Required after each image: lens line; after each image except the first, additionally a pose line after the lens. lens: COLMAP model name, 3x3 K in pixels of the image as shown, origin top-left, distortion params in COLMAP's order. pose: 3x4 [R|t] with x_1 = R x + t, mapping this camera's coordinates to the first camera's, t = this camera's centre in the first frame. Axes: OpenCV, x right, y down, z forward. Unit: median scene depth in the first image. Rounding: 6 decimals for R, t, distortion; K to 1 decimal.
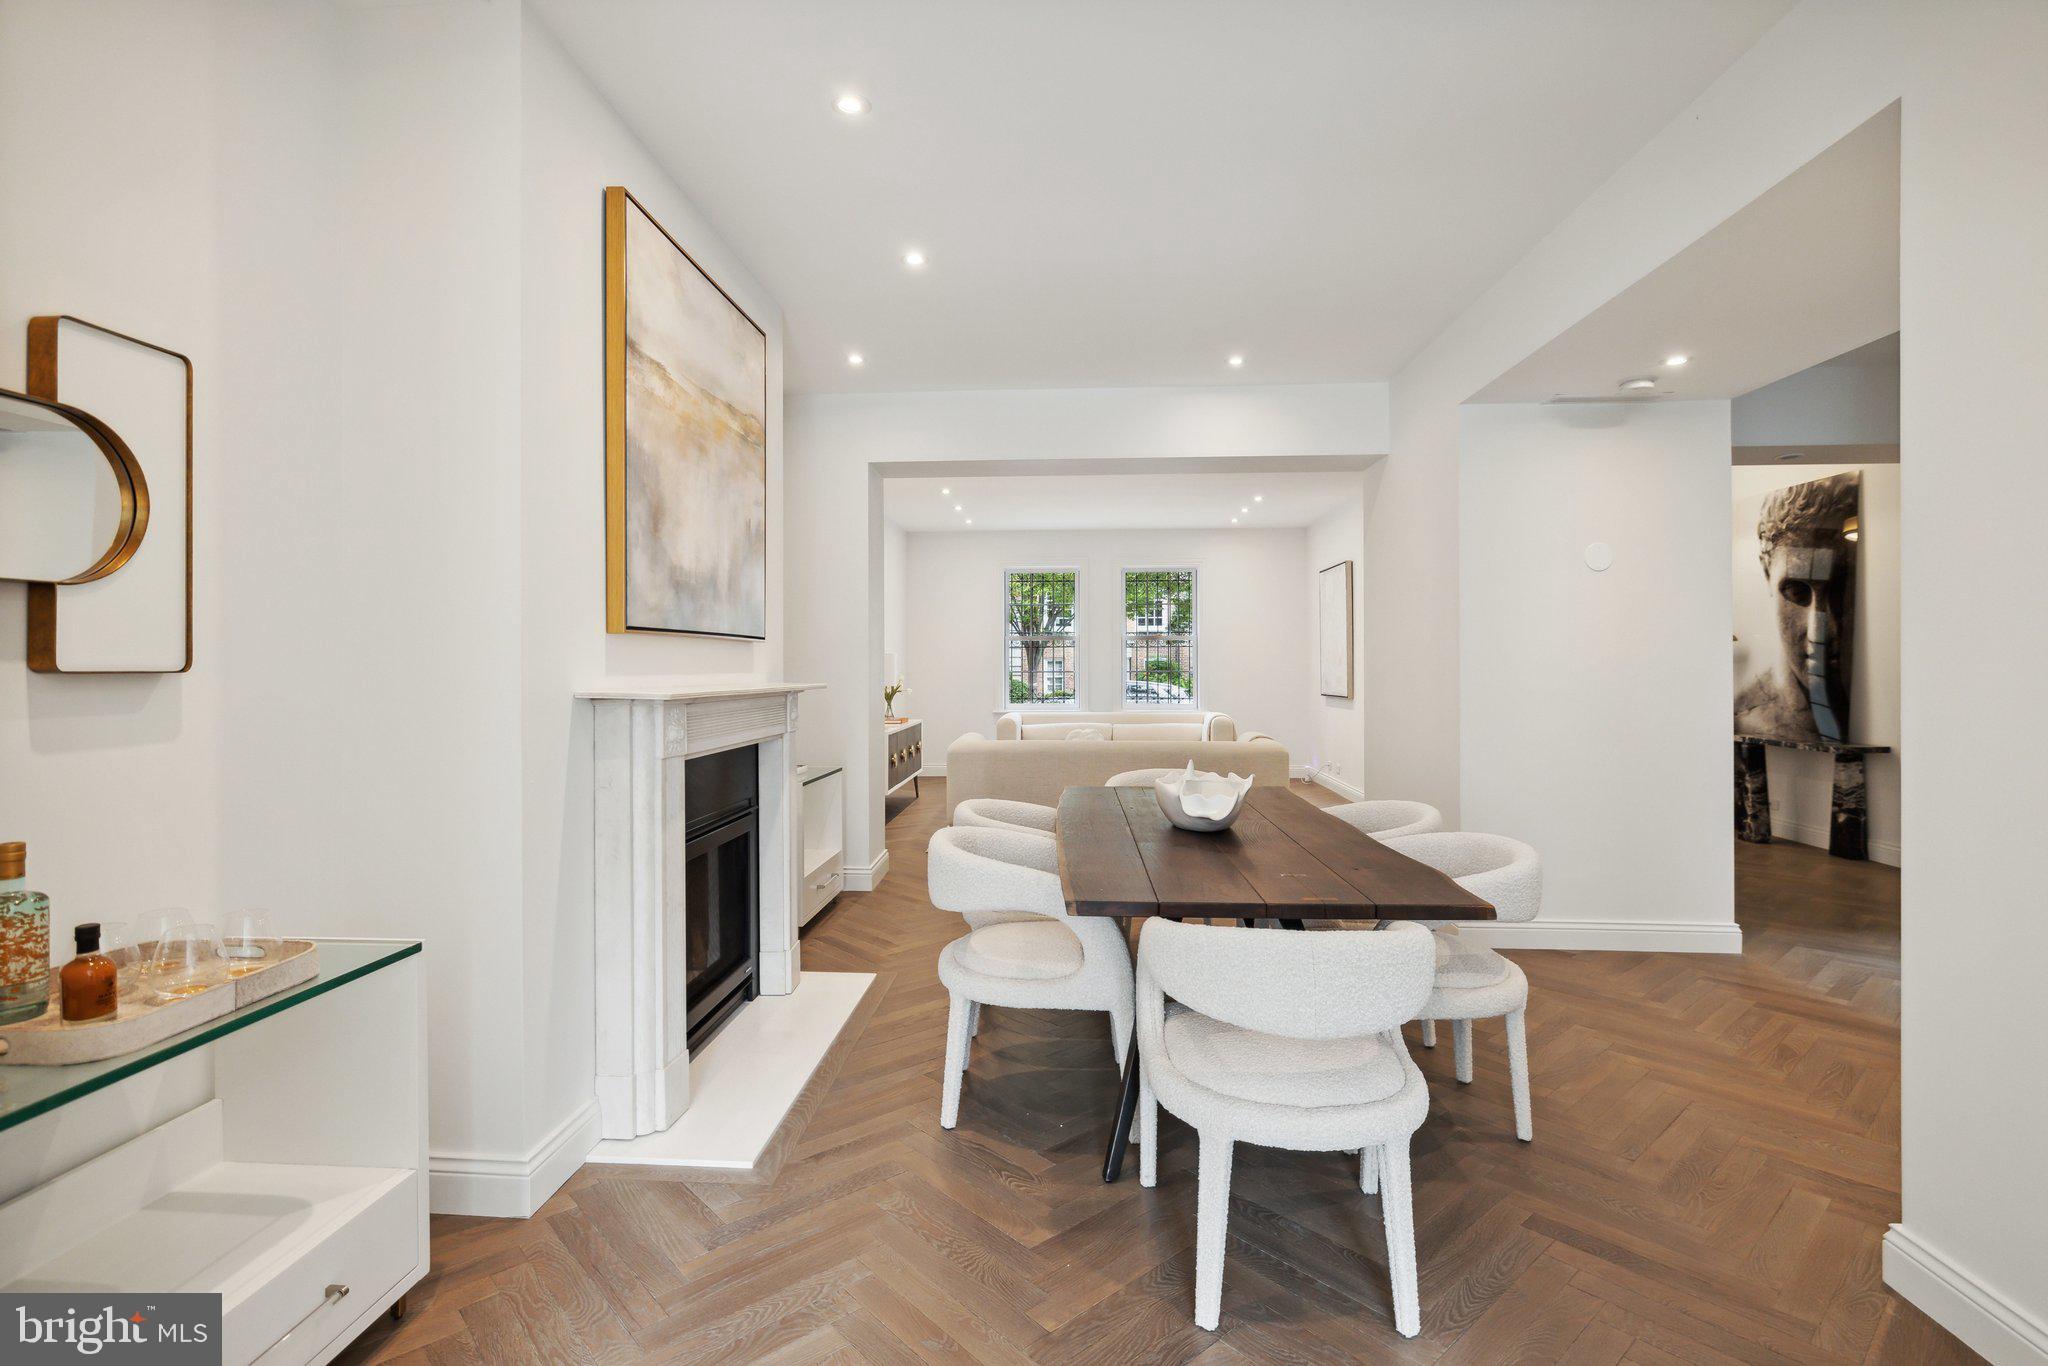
lens RADIAL K [[1009.1, 0, 1024.0], [0, 1009.1, 683.0], [0, 0, 1]] dist [-0.000084, -0.000028]
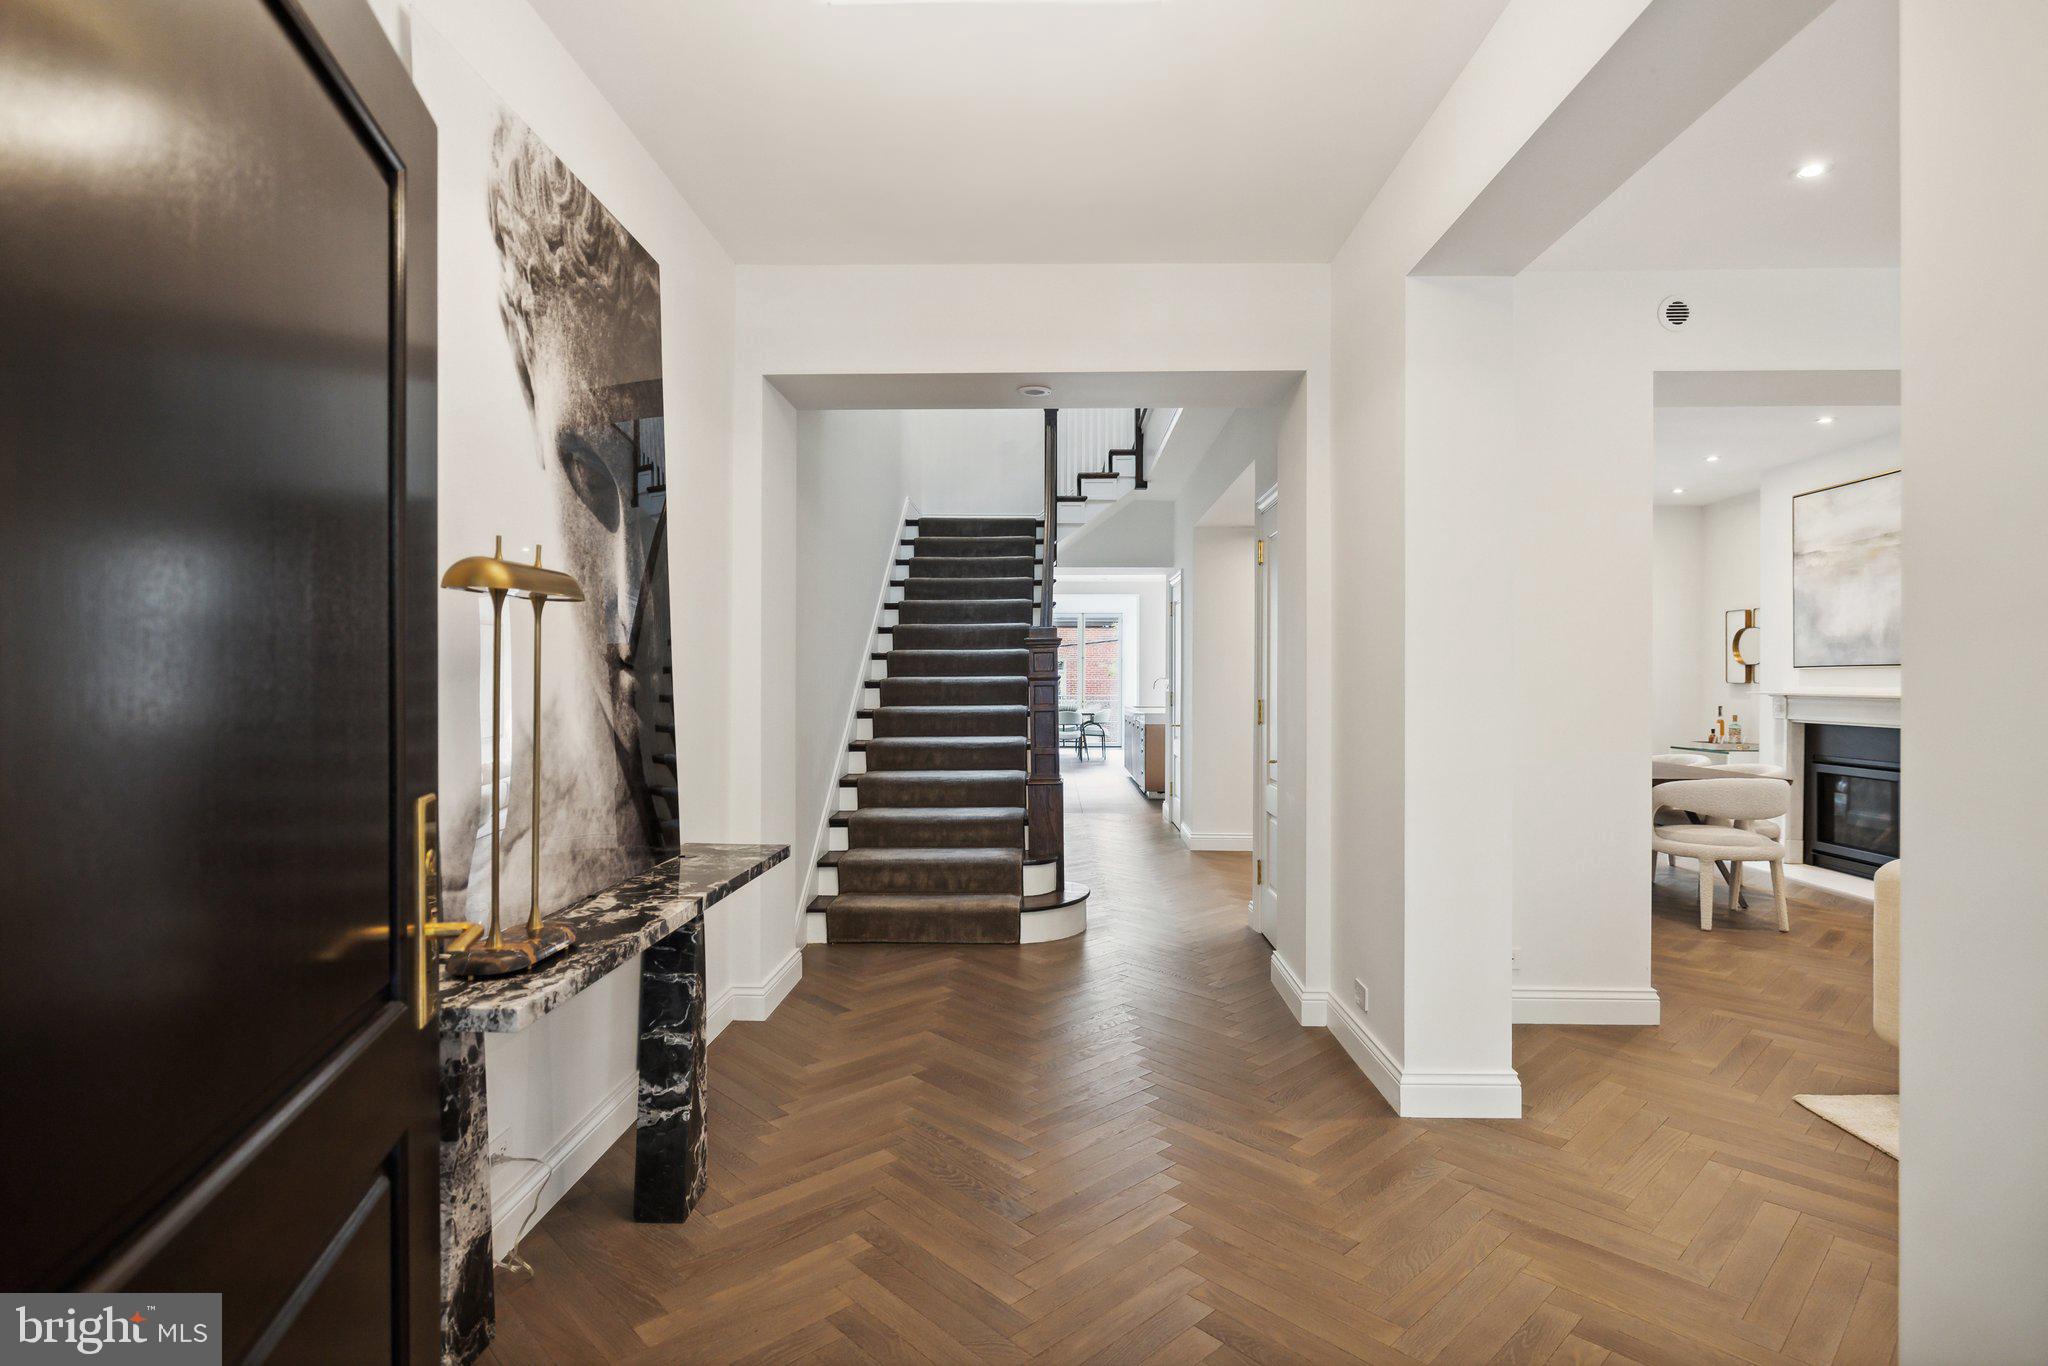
lens RADIAL K [[1053.3, 0, 1024.0], [0, 1053.3, 683.0], [0, 0, 1]] dist [-0.000315, -0.000053]
pose [[-0.999221, 0.003302, -0.039337, 0.634097], [0.002705, 0.999880, 0.015231, -0.024871], [0.039383, 0.015113, -0.999110, 1.395999]]
